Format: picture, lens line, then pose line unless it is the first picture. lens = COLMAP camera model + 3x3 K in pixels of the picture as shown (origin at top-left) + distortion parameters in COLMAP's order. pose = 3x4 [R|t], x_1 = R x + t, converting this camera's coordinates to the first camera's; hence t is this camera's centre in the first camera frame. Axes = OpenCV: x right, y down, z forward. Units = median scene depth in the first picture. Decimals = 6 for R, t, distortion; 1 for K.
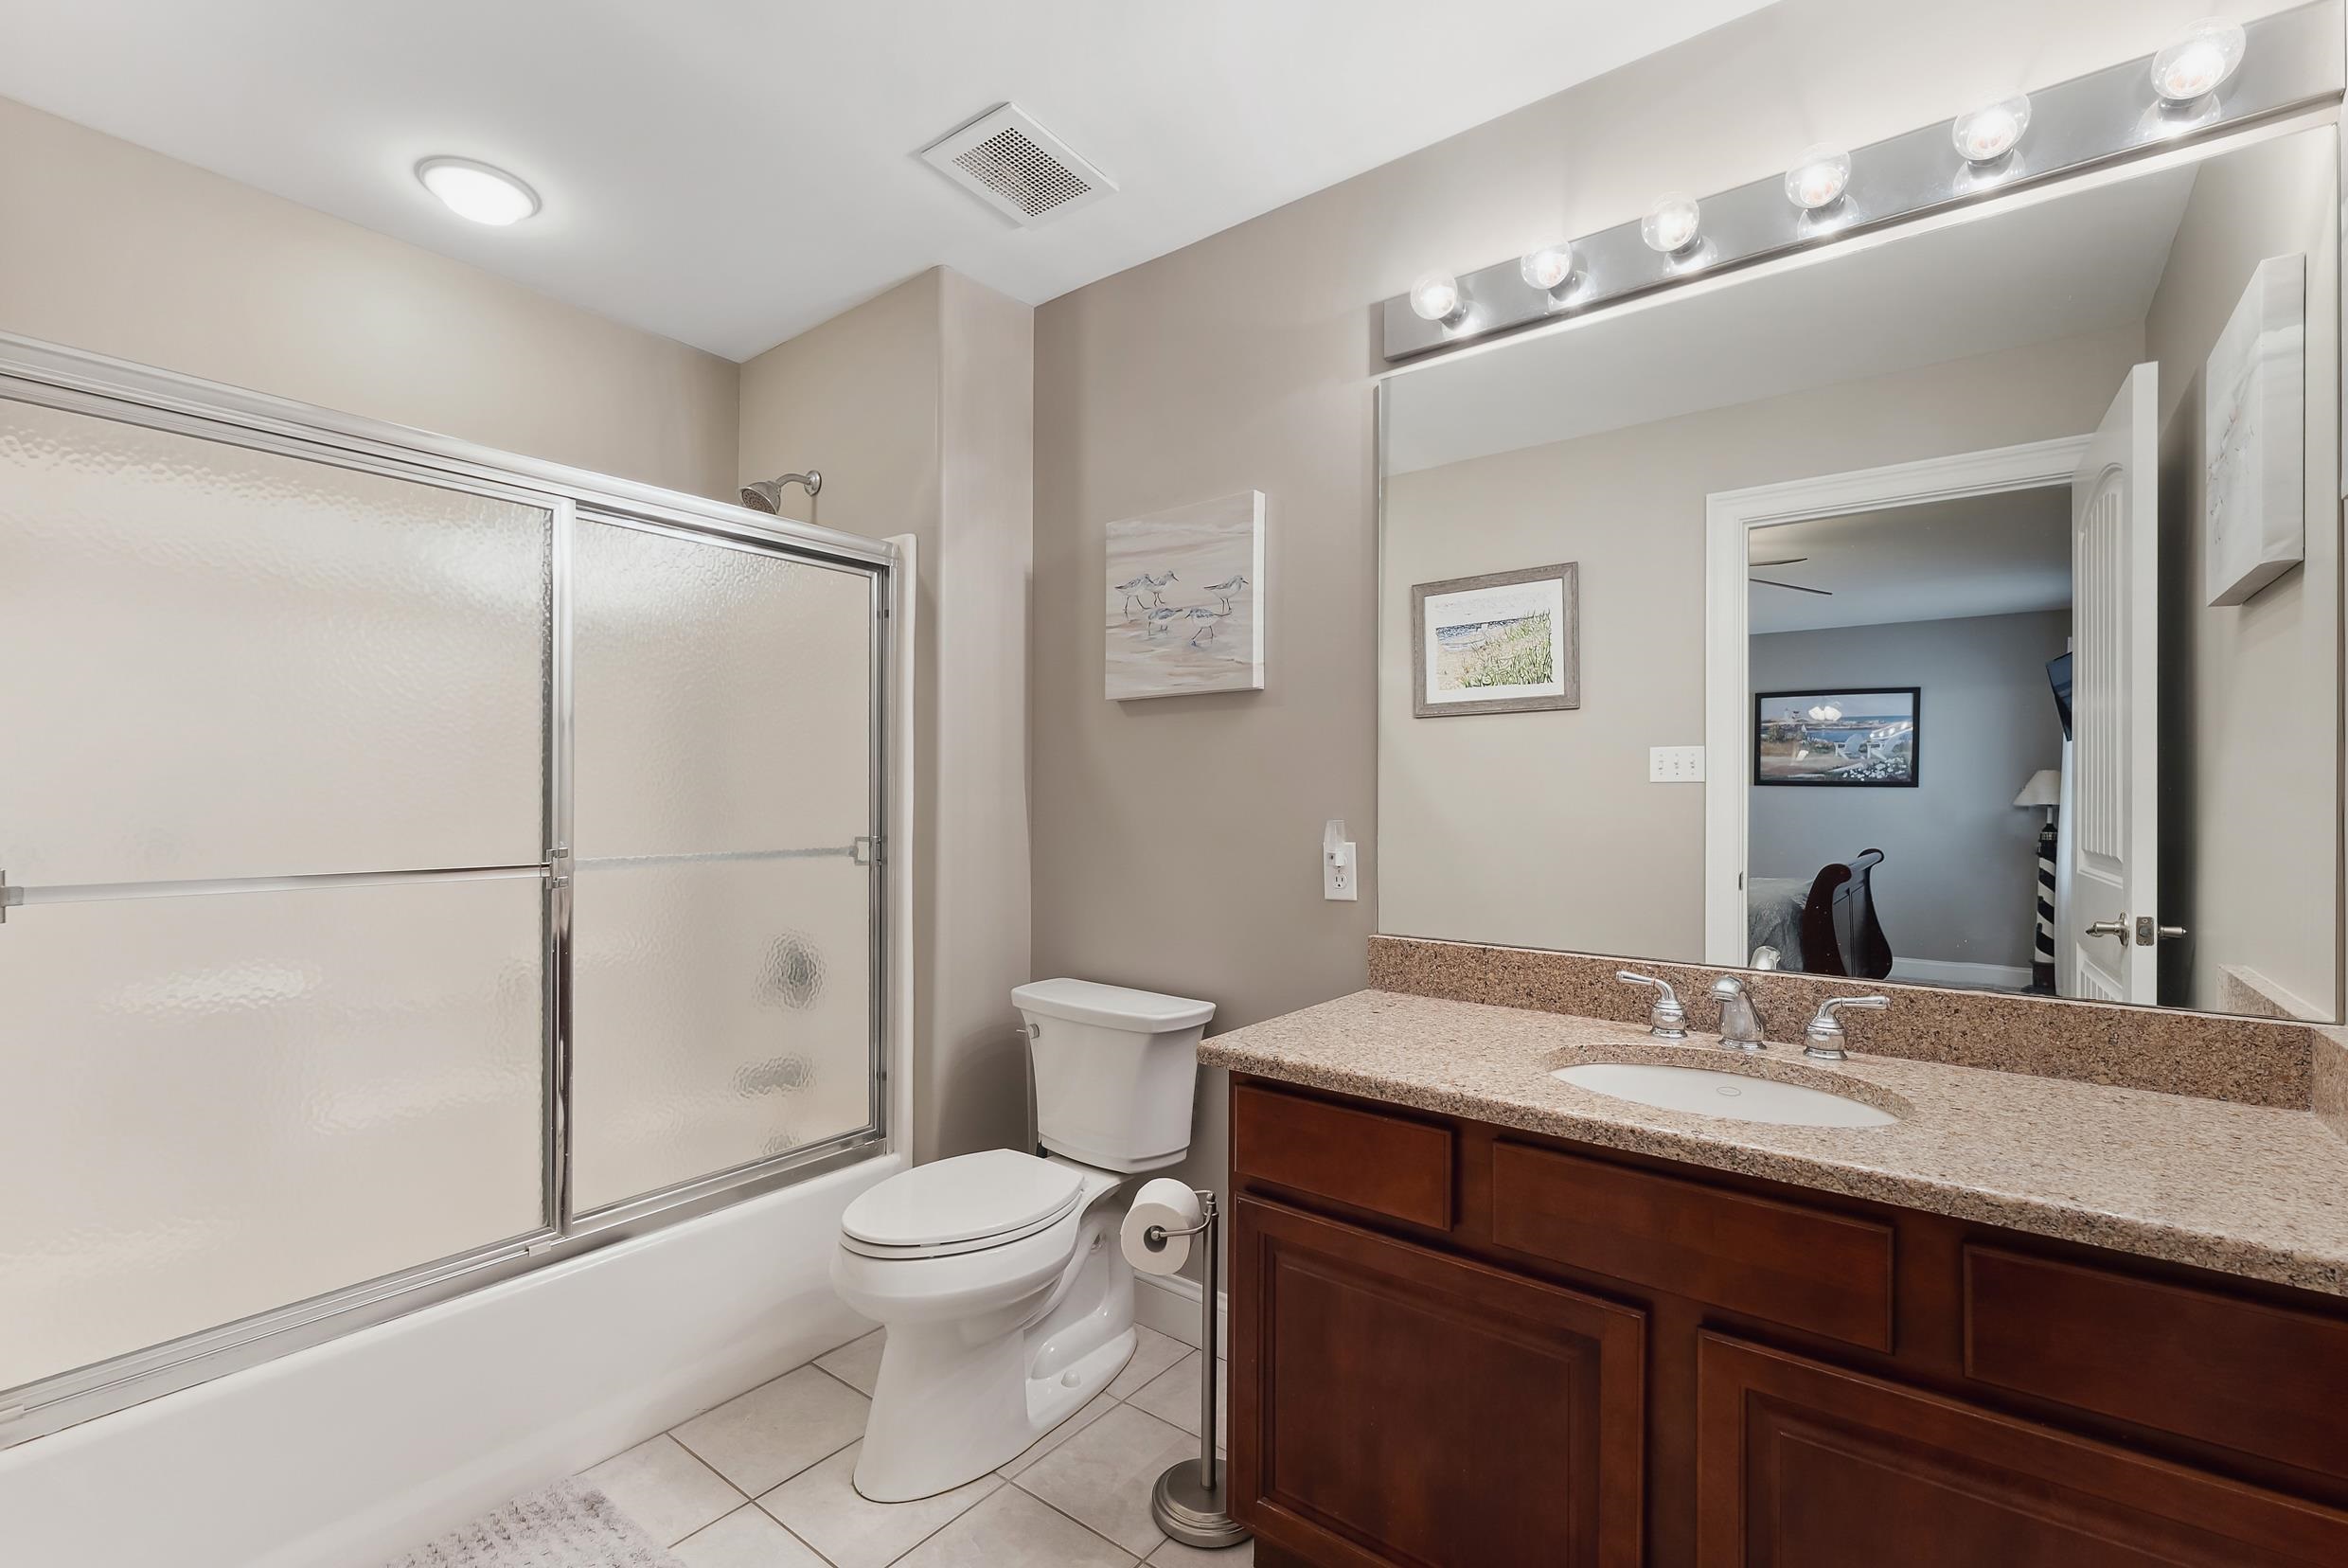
lens RADIAL K [[1004.0, 0, 1170.7], [0, 1004.0, 791.5], [0, 0, 1]] dist [0.001269, 0.000196]
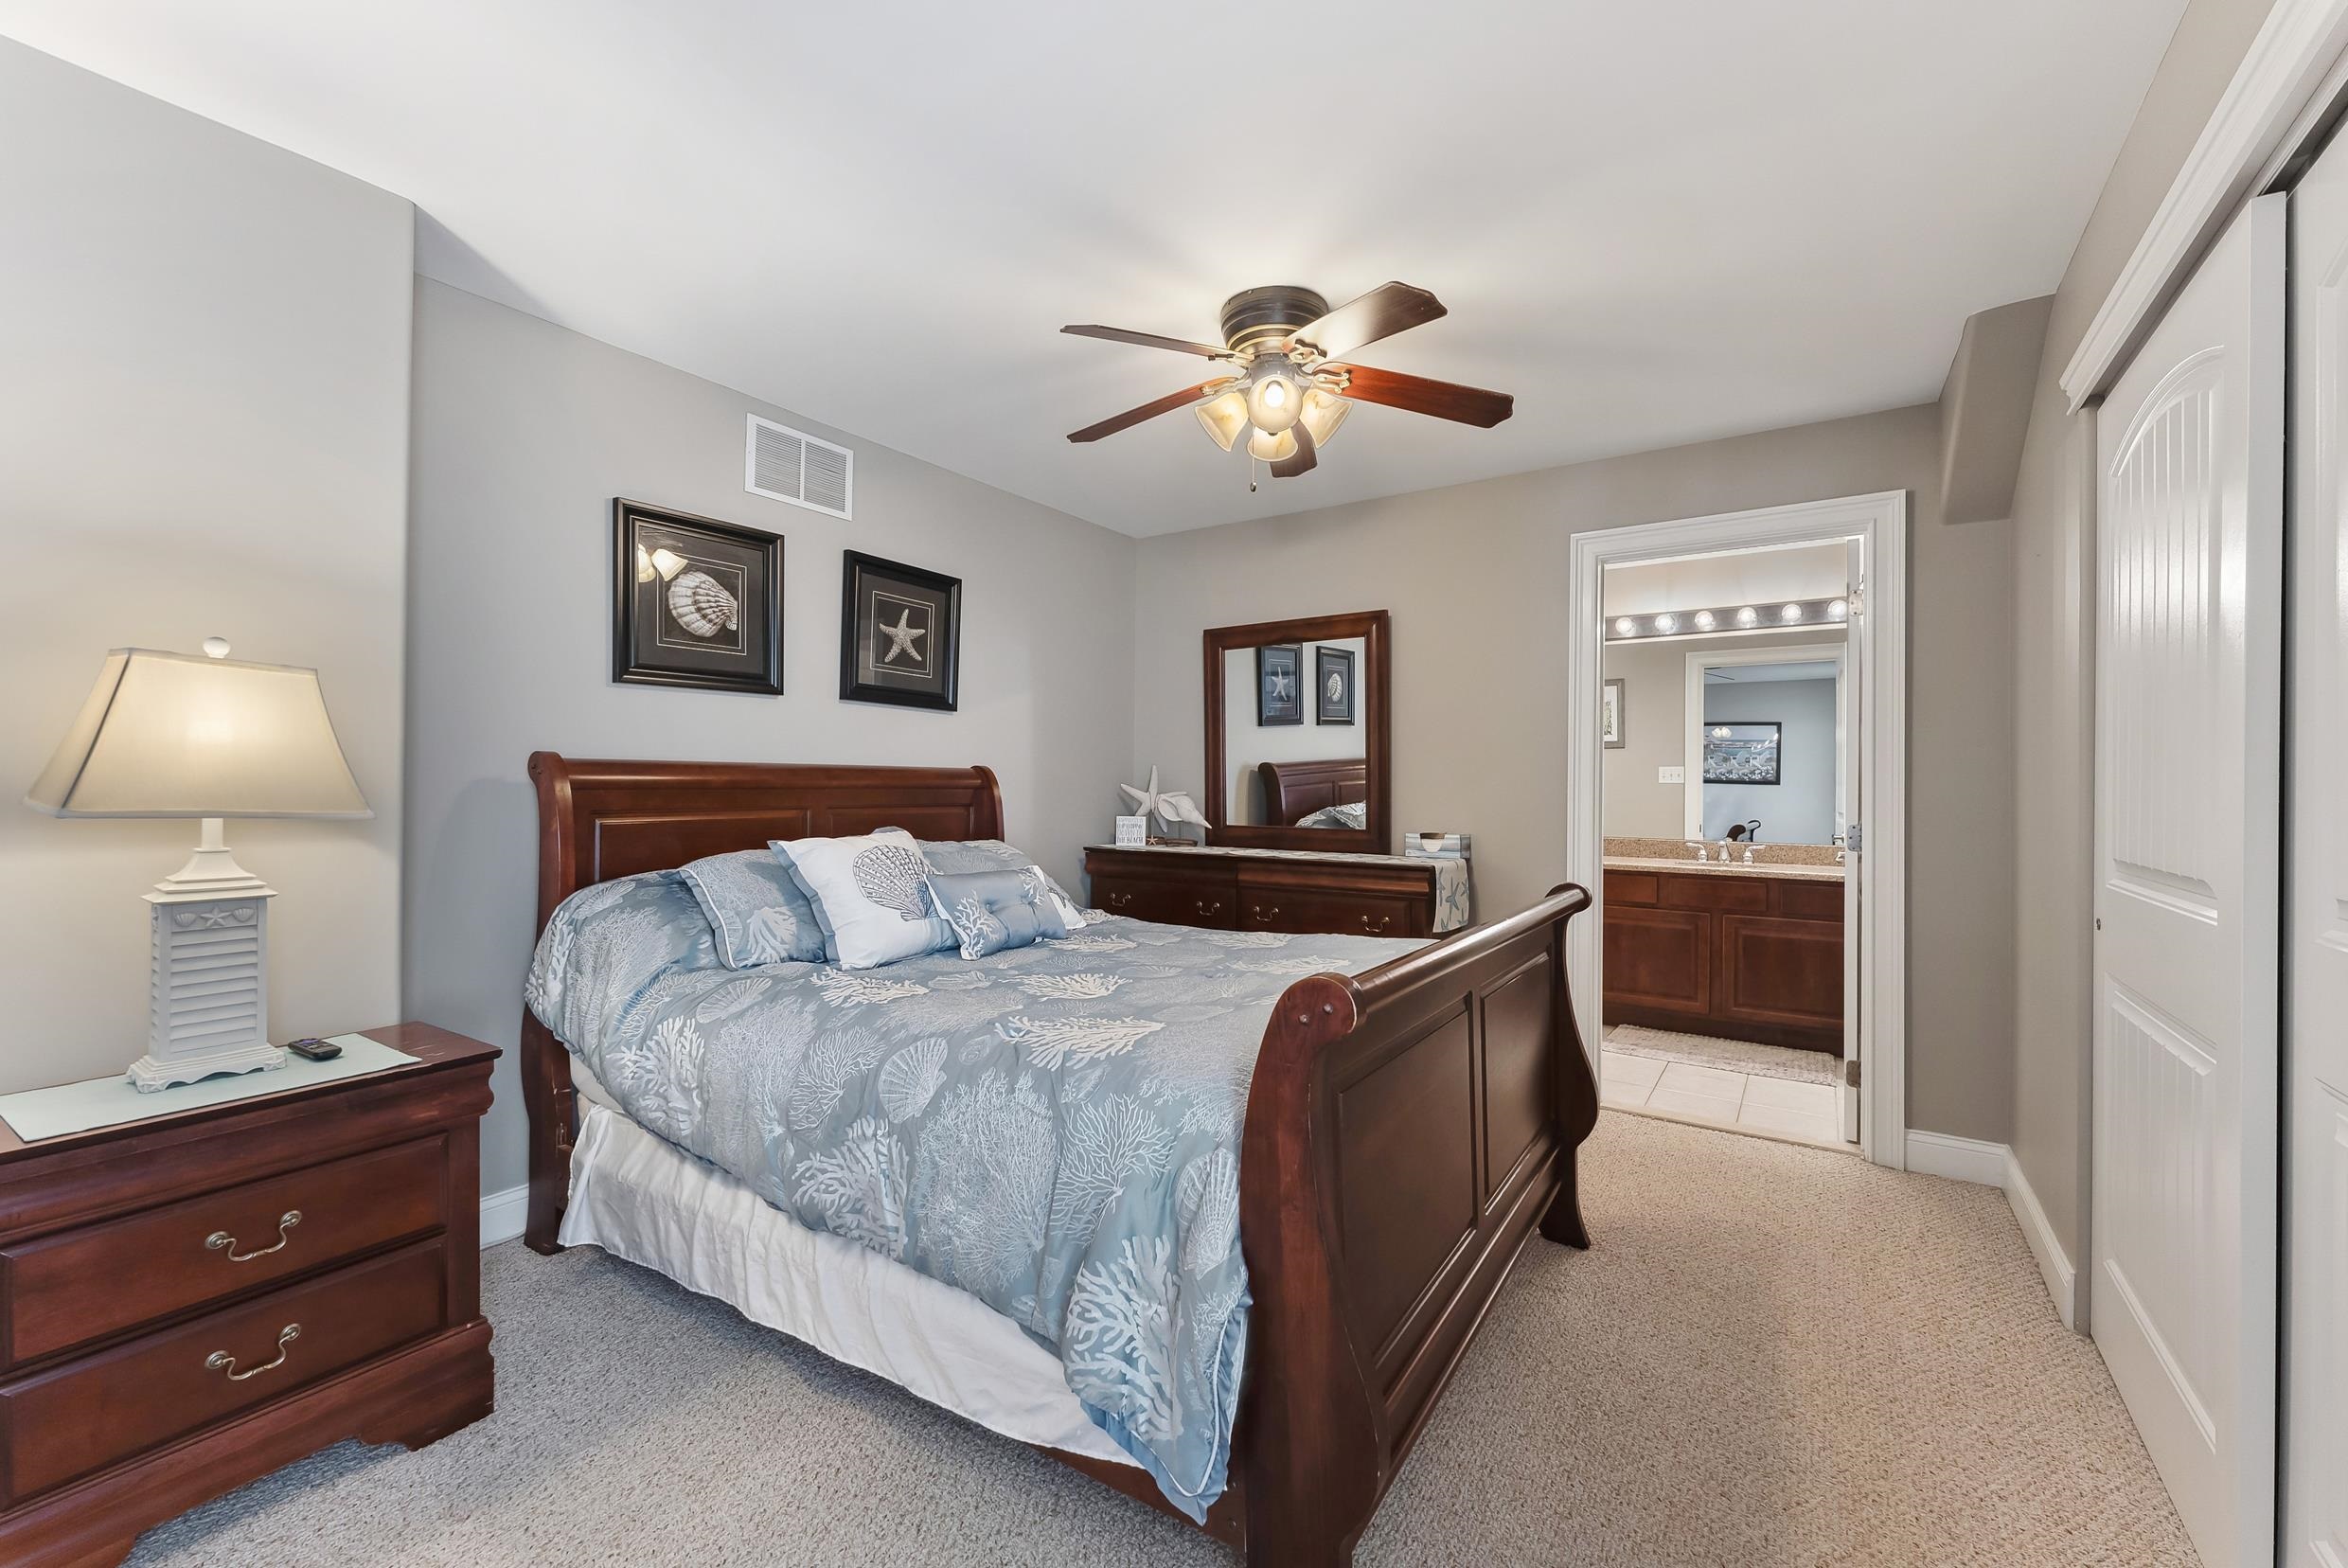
lens RADIAL K [[931.0, 0, 1177.9], [0, 931.0, 776.1], [0, 0, 1]] dist [0.001297, -0.000033]
pose [[0.998101, 0.004951, 0.061392, -0.448265], [-0.004516, 0.999964, -0.007224, -0.004107], [-0.061426, 0.006933, 0.998088, -0.620402]]
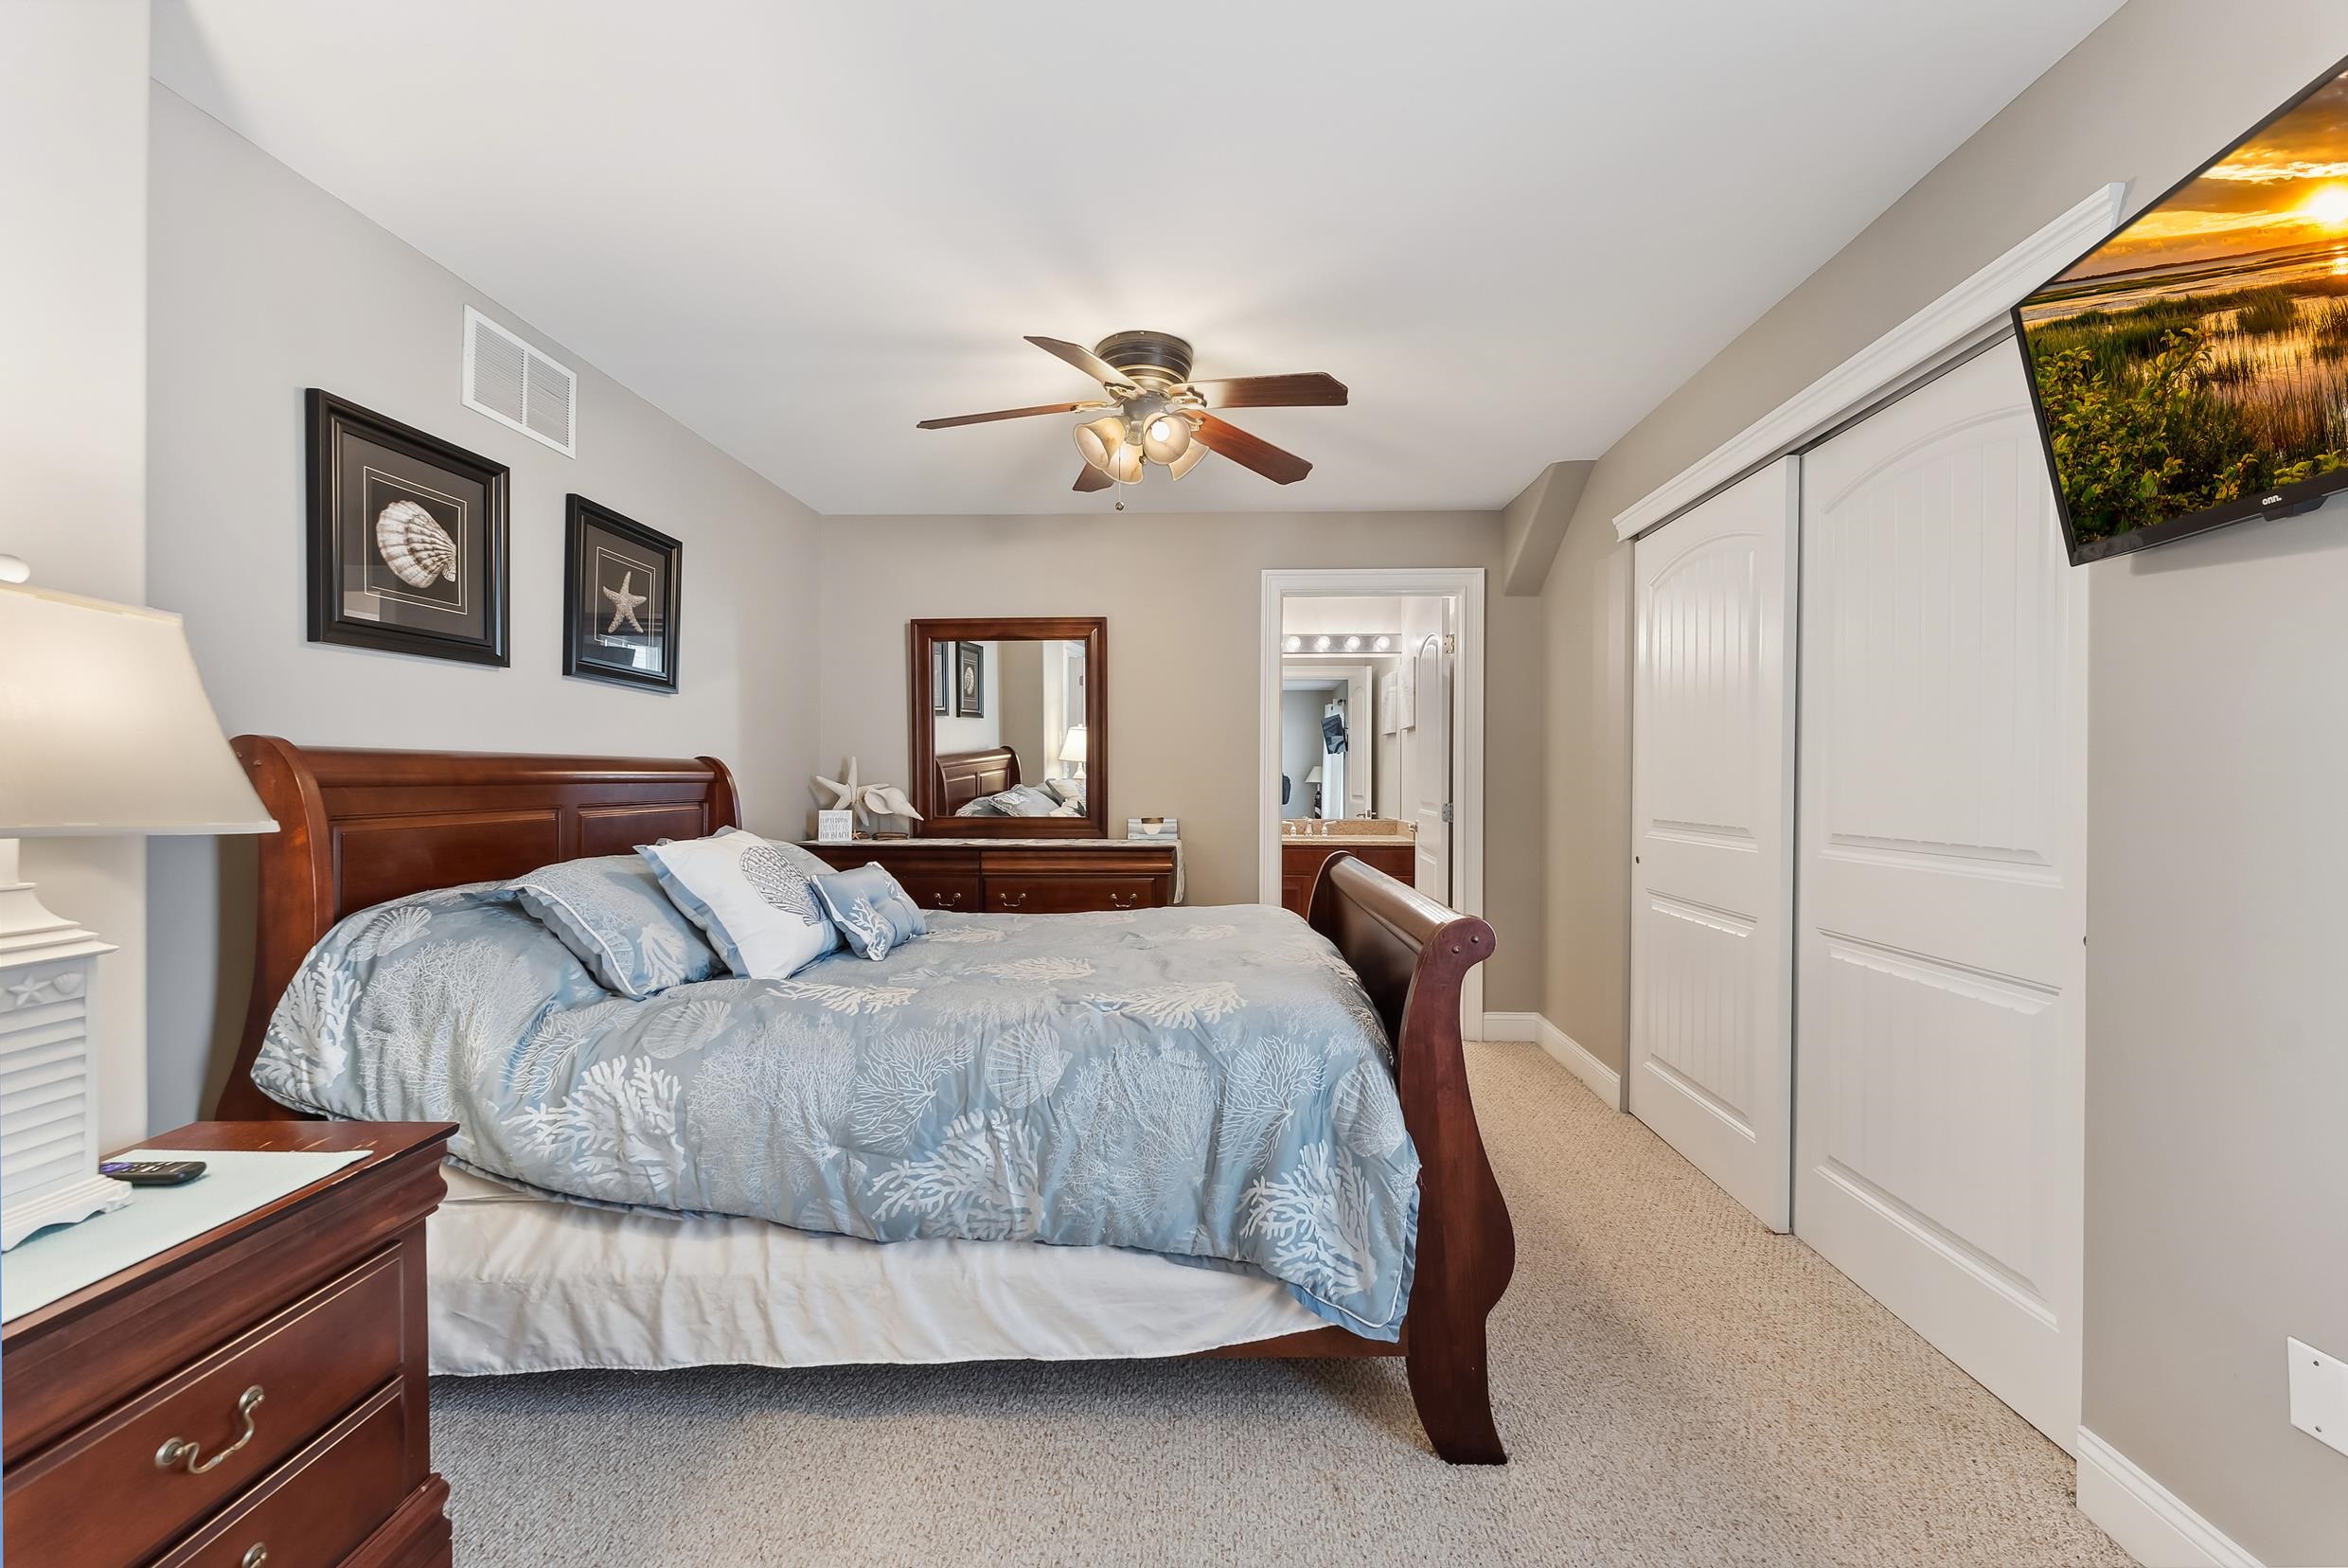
lens RADIAL K [[924.3, 0, 1176.1], [0, 924.3, 779.0], [0, 0, 1]] dist [0.000591, -0.000164]
pose [[0.823336, -0.002158, 0.567550, -0.655510], [-0.001009, 0.999986, 0.005265, -0.004742], [-0.567553, -0.004908, 0.823322, -0.595030]]
